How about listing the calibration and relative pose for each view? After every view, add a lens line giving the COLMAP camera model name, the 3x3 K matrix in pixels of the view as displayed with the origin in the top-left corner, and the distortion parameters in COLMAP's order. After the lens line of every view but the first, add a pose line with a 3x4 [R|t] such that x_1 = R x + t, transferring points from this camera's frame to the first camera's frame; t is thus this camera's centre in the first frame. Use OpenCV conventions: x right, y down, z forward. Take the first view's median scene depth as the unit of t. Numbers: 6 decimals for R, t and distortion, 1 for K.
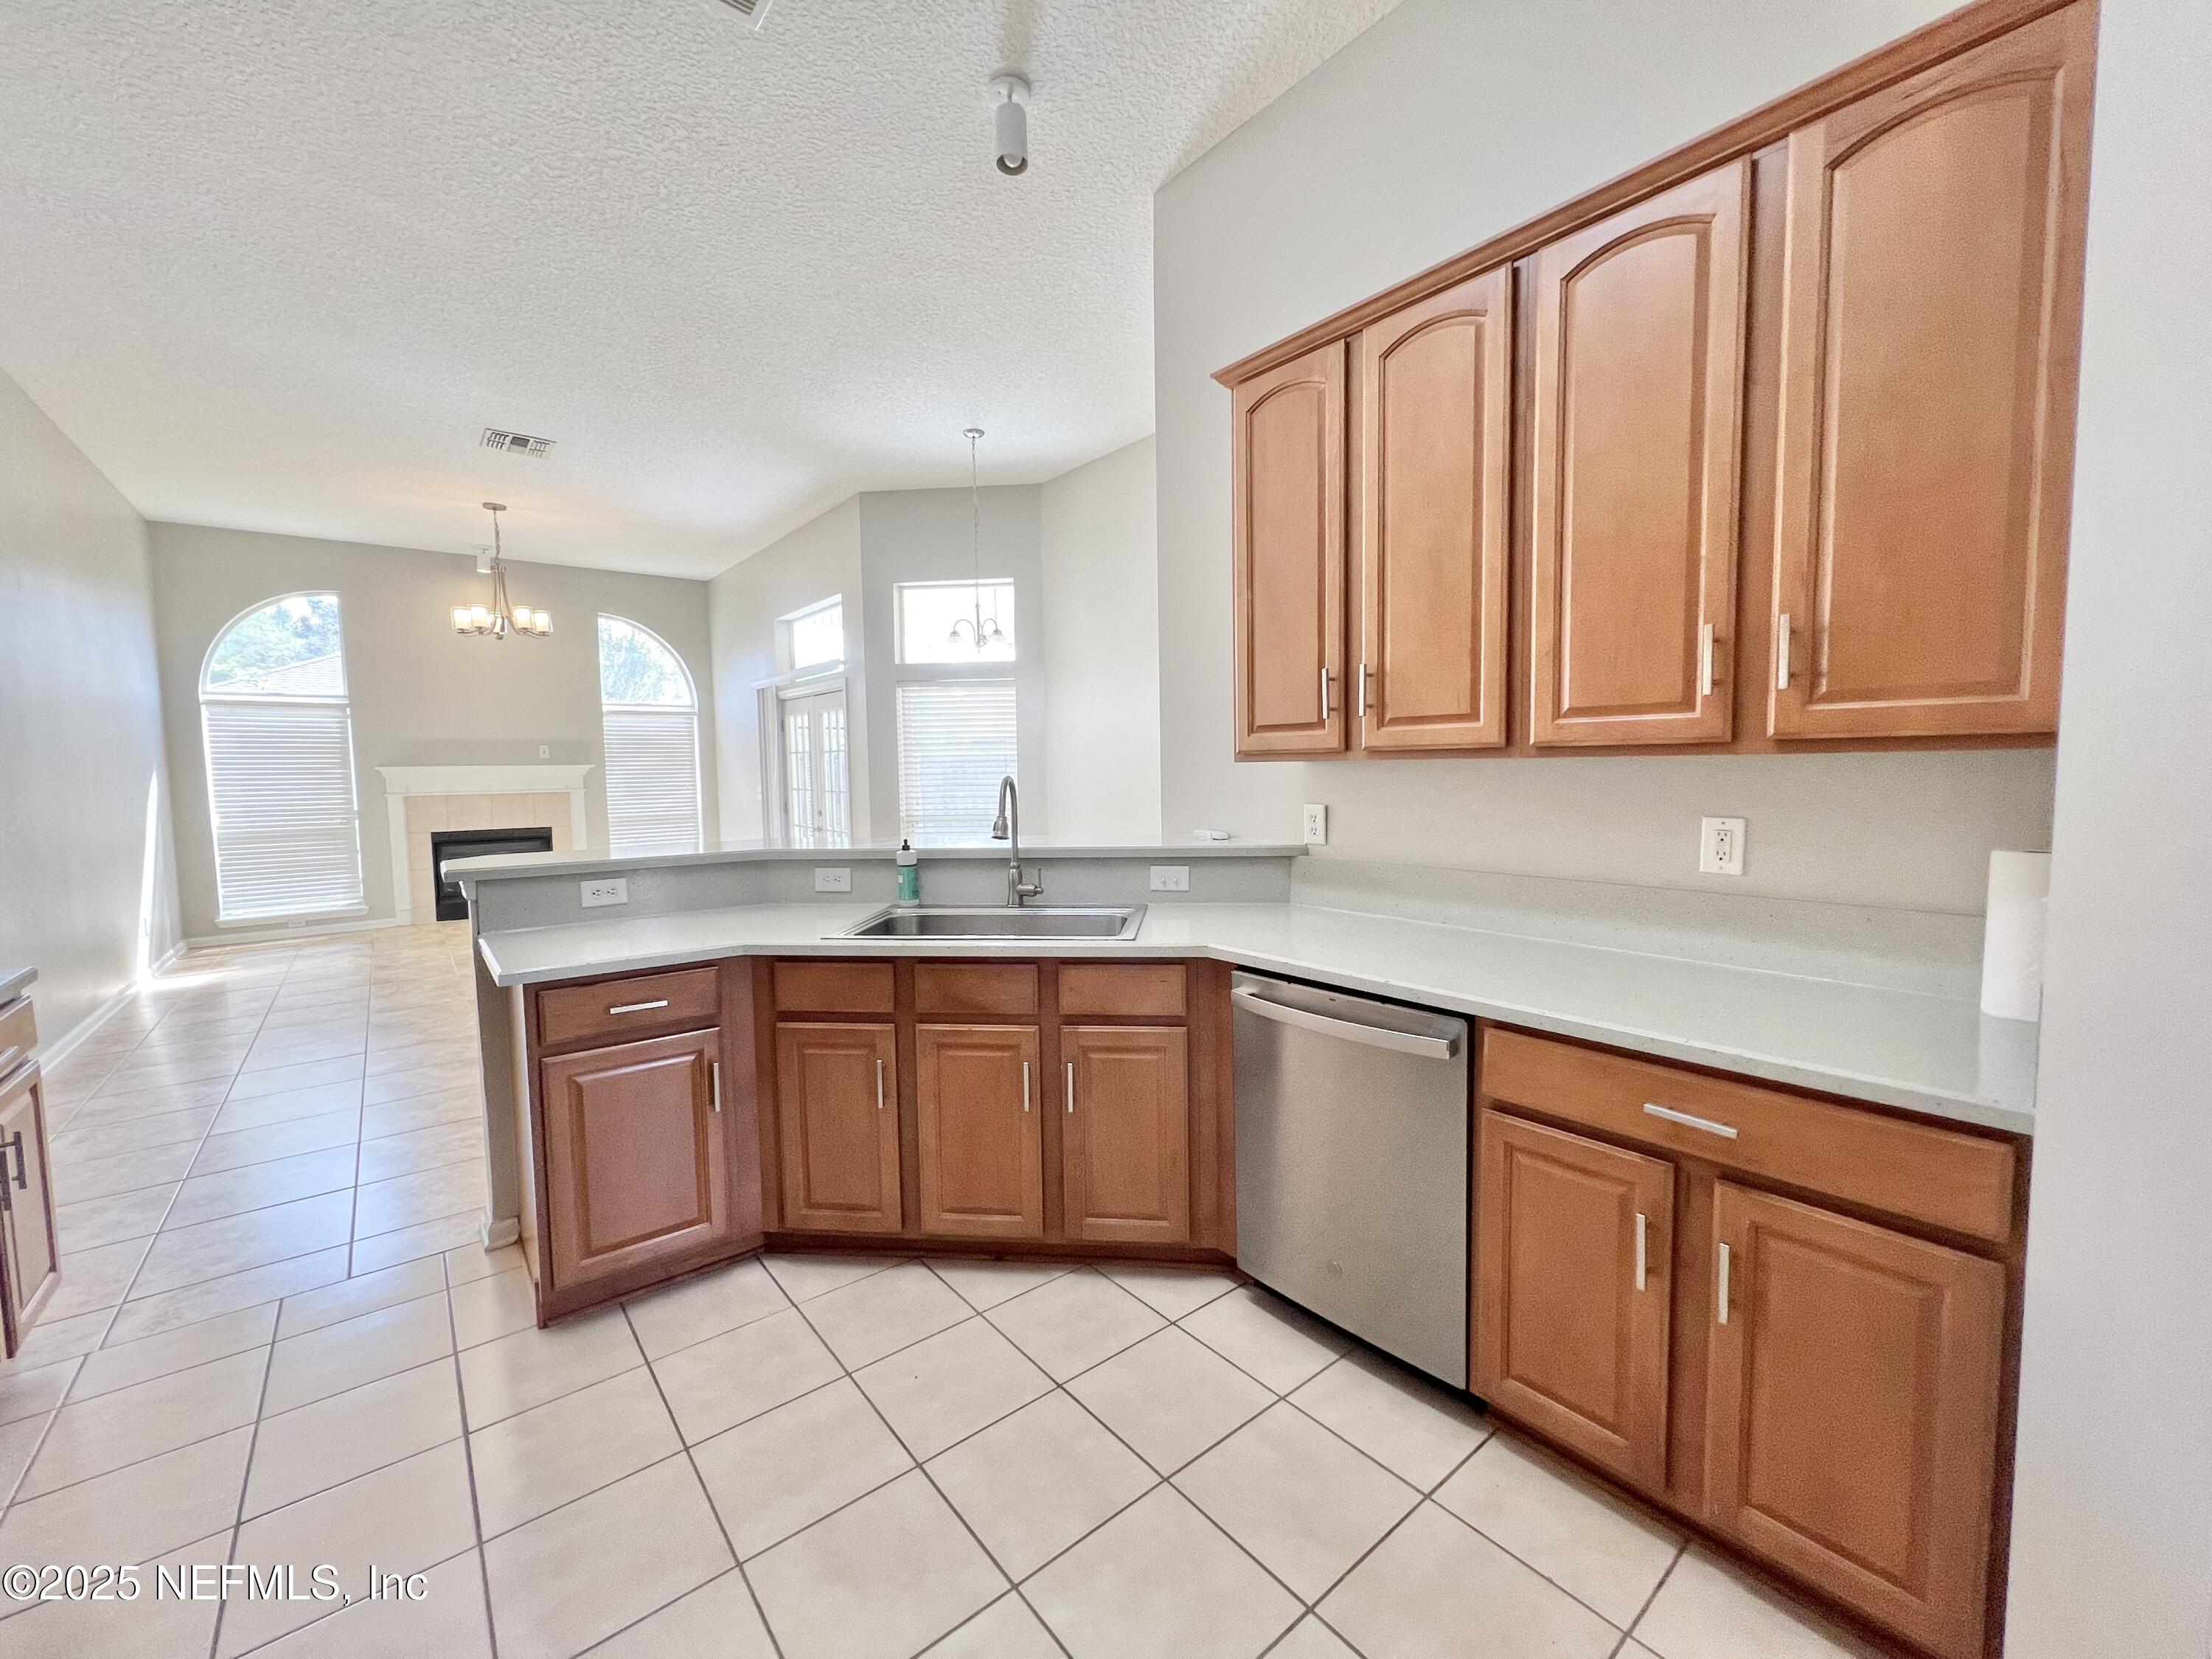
lens RADIAL K [[889.9, 0, 1106.5], [0, 889.9, 827.6], [0, 0, 1]] dist [0.000346, -0.000010]
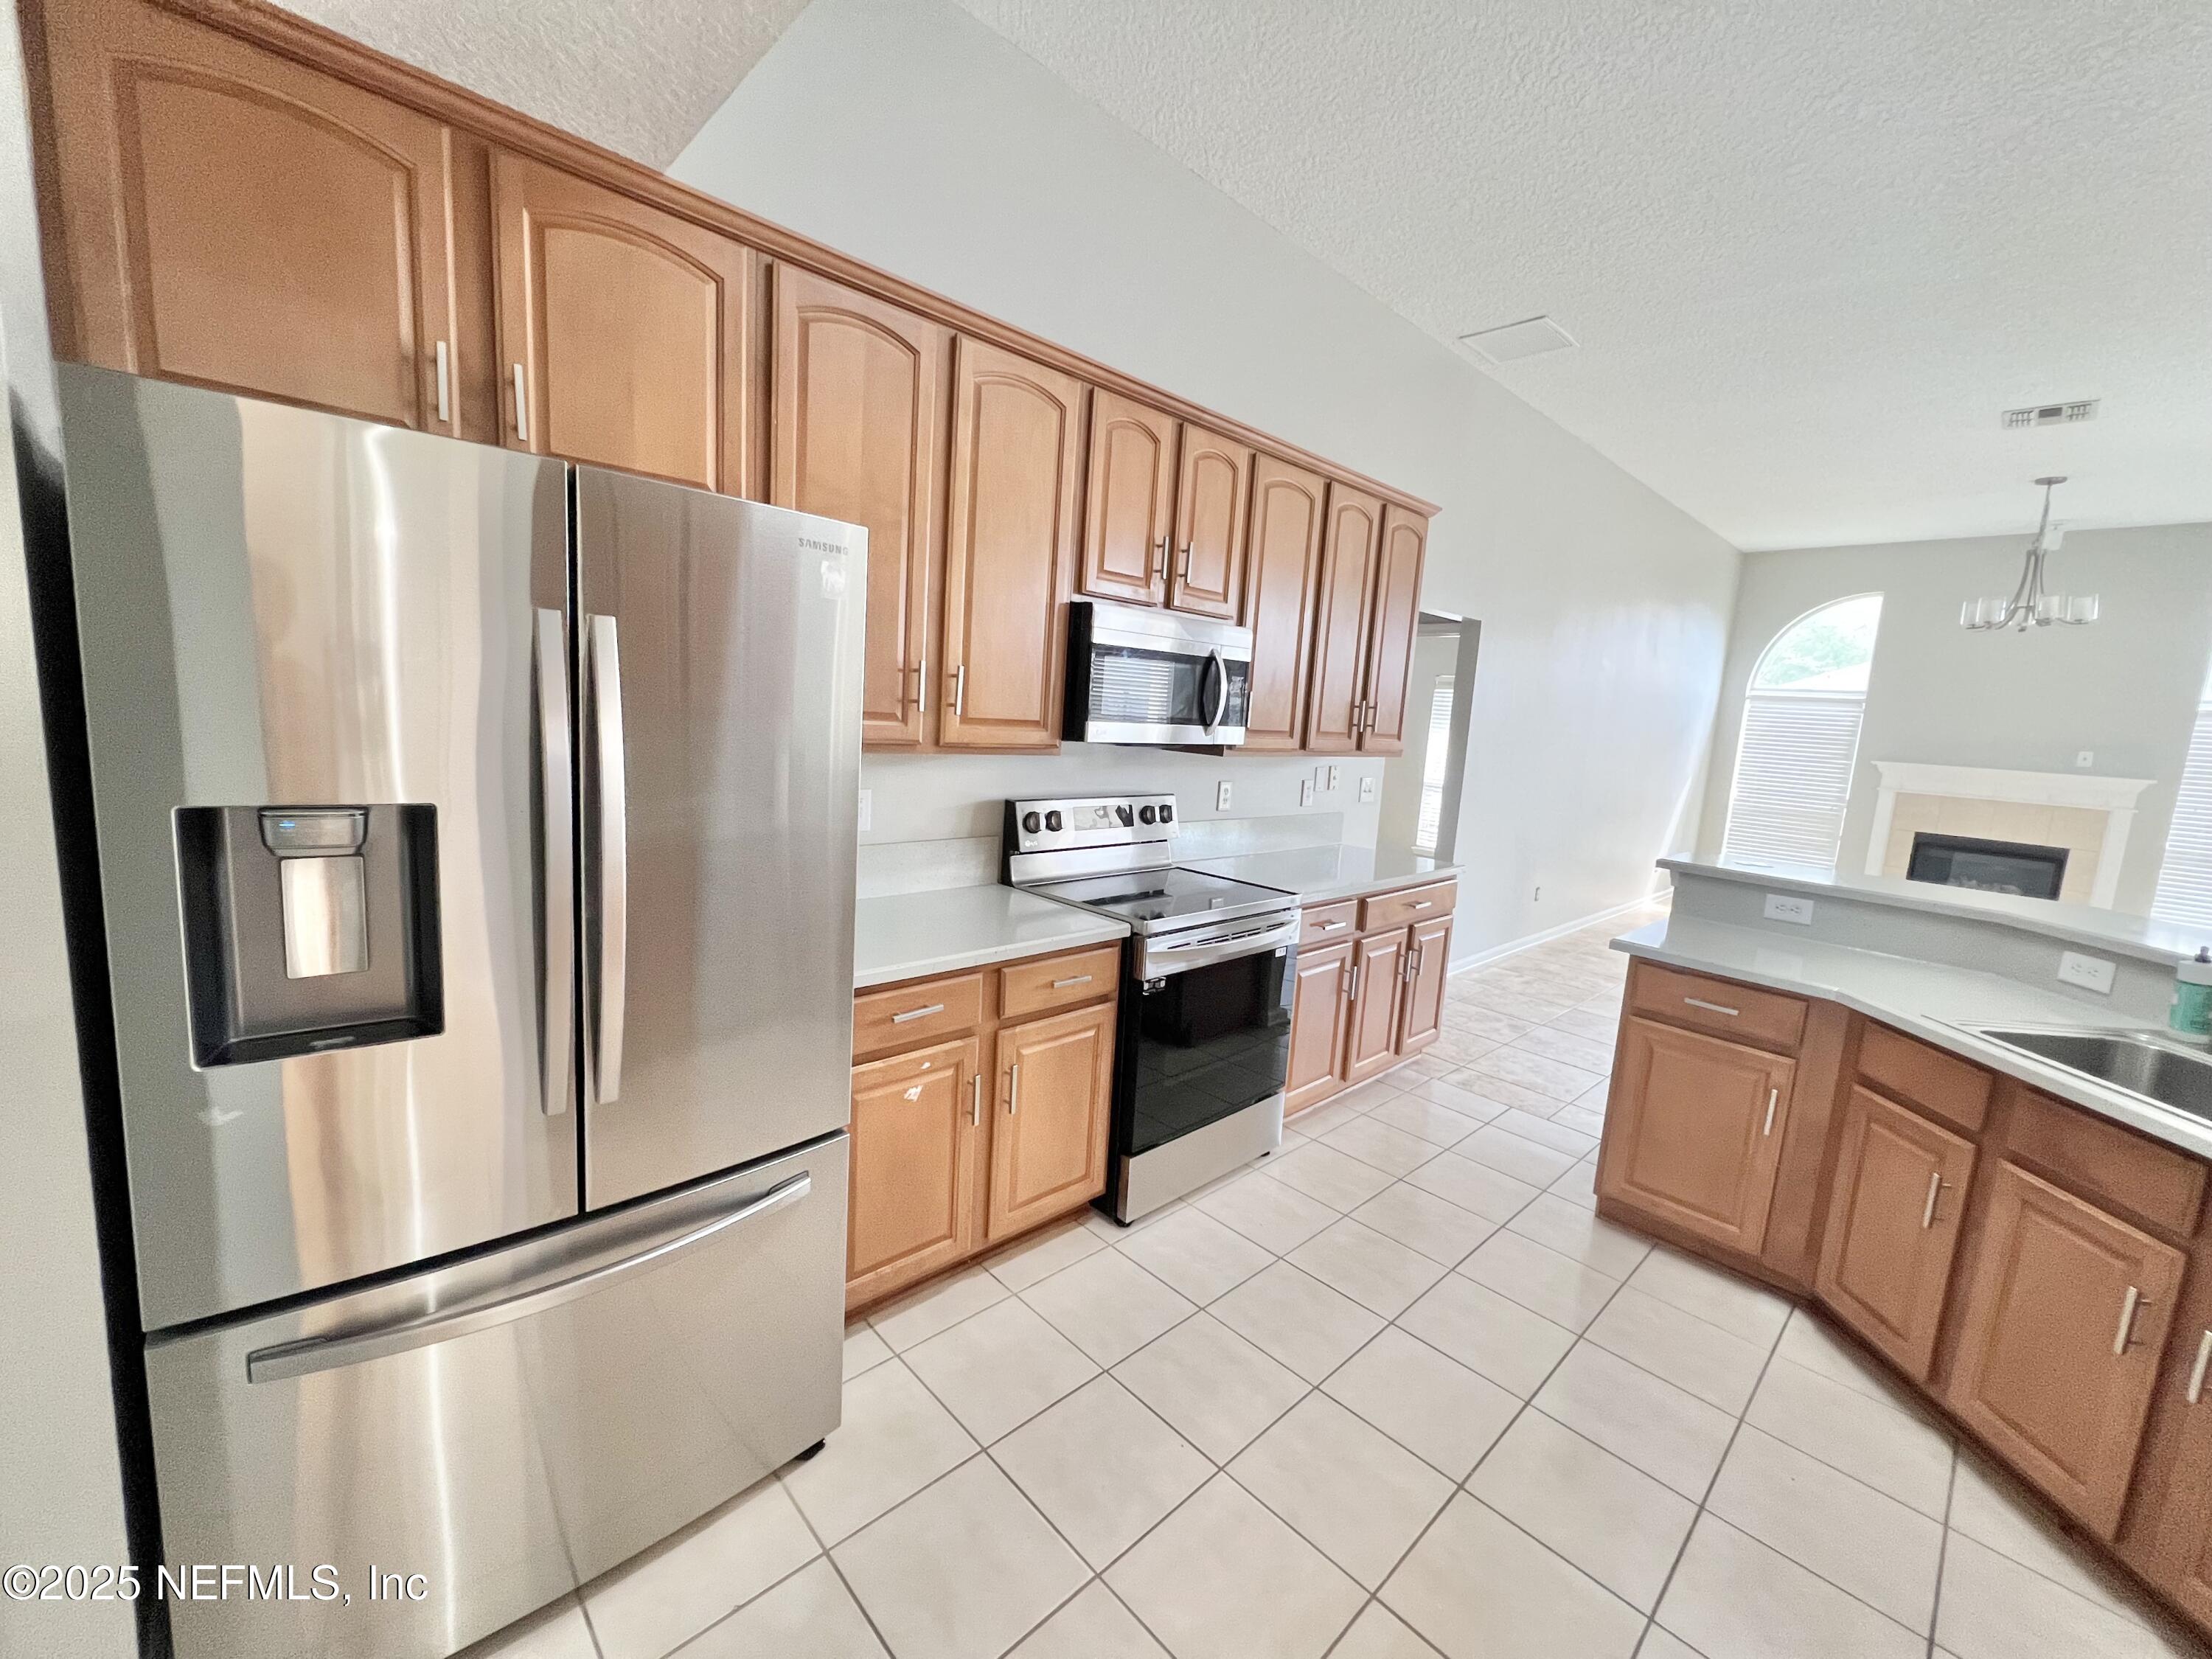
lens RADIAL K [[889.9, 0, 1107.5], [0, 889.9, 827.5], [0, 0, 1]] dist [0.000346, -0.000010]
pose [[0.076827, 0.158417, -0.984379, 0.449409], [-0.135266, 0.979825, 0.147127, -0.077046], [0.987826, 0.121849, 0.096705, 0.096507]]
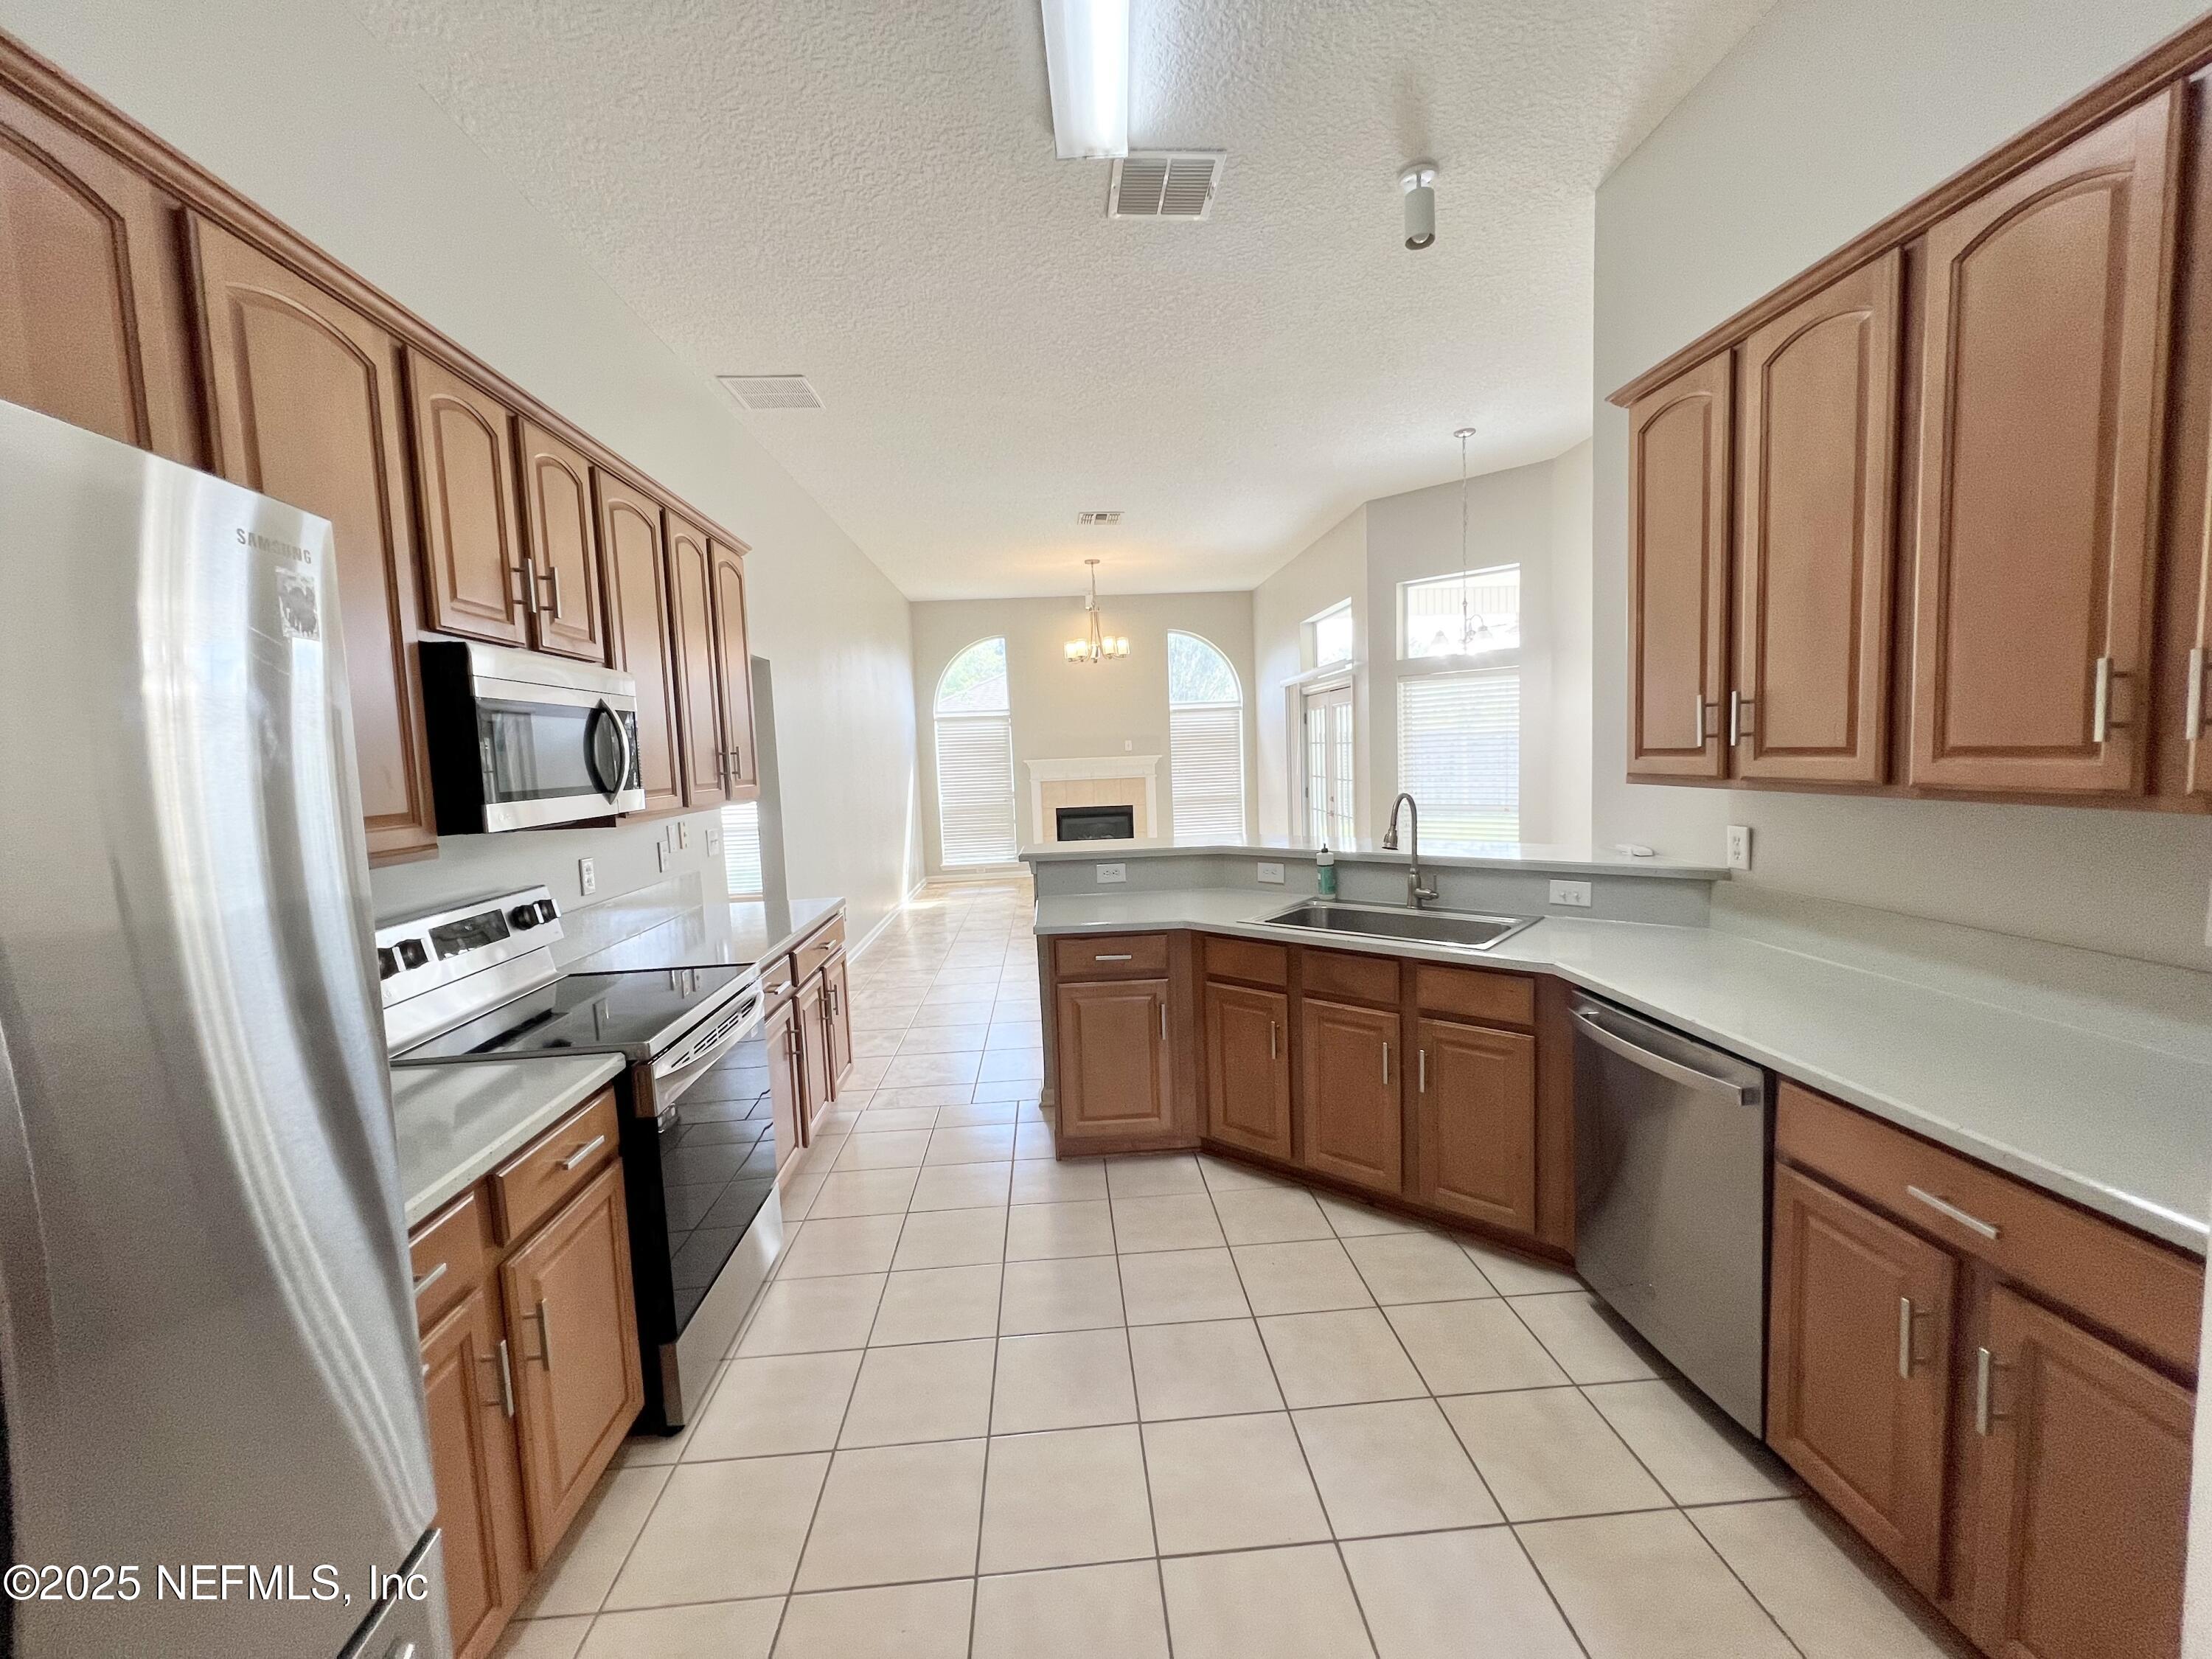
lens RADIAL K [[889.9, 0, 1109.2], [0, 889.9, 829.4], [0, 0, 1]] dist [0.000346, -0.000010]
pose [[0.815927, 0.034506, -0.577125, 0.268005], [-0.013896, 0.999099, 0.040089, -0.058608], [0.577989, -0.024690, 0.815671, -0.159587]]
